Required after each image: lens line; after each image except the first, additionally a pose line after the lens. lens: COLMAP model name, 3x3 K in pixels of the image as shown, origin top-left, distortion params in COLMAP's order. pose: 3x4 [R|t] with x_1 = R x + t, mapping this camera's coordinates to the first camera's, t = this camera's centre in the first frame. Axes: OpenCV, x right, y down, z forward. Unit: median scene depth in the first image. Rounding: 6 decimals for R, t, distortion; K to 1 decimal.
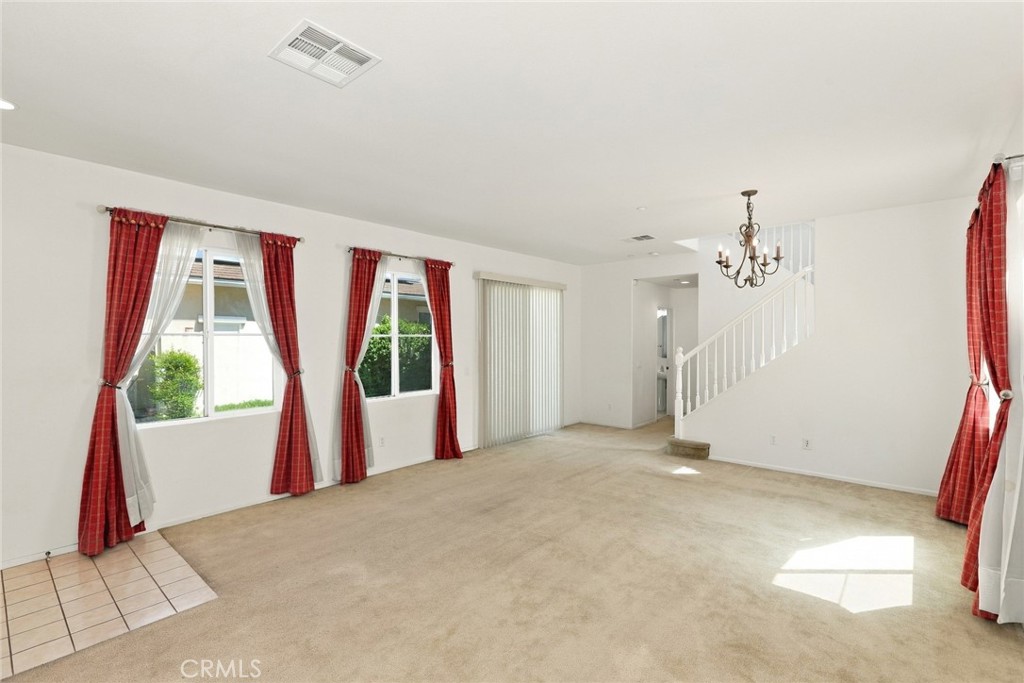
lens RADIAL K [[467.7, 0, 510.8], [0, 467.7, 337.1], [0, 0, 1]] dist [-0.001322, 0.000067]
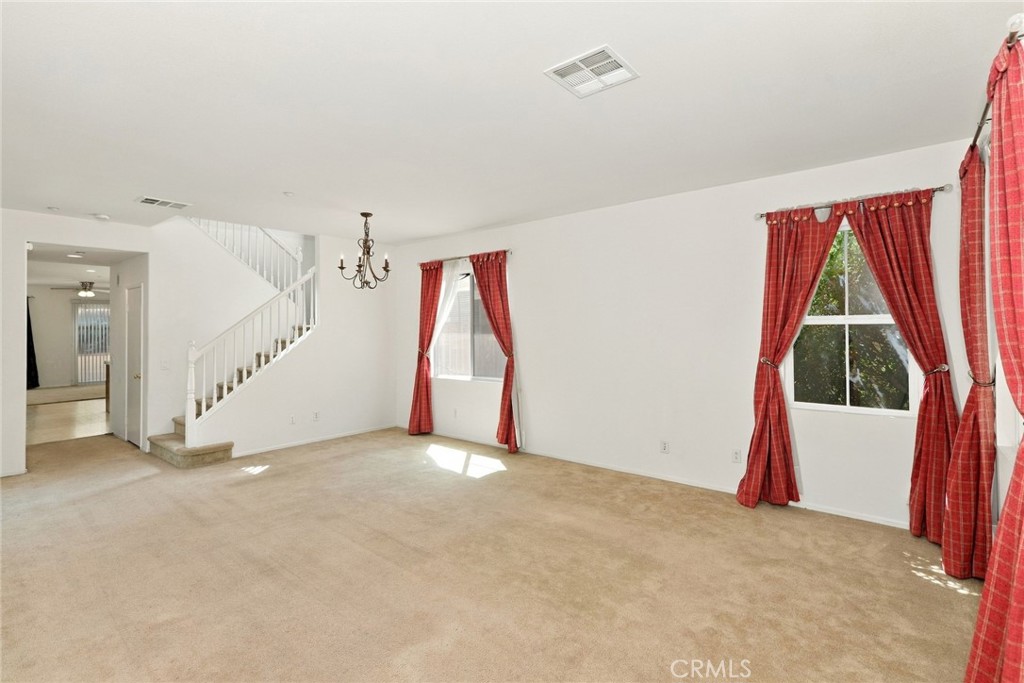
lens RADIAL K [[479.8, 0, 511.9], [0, 479.8, 312.3], [0, 0, 1]] dist [-0.001797, -0.000216]
pose [[-0.025808, 0.034438, 0.999074, -0.749284], [0.001236, 0.999407, -0.034417, 0.001976], [-0.999666, 0.000347, -0.025836, 0.604137]]
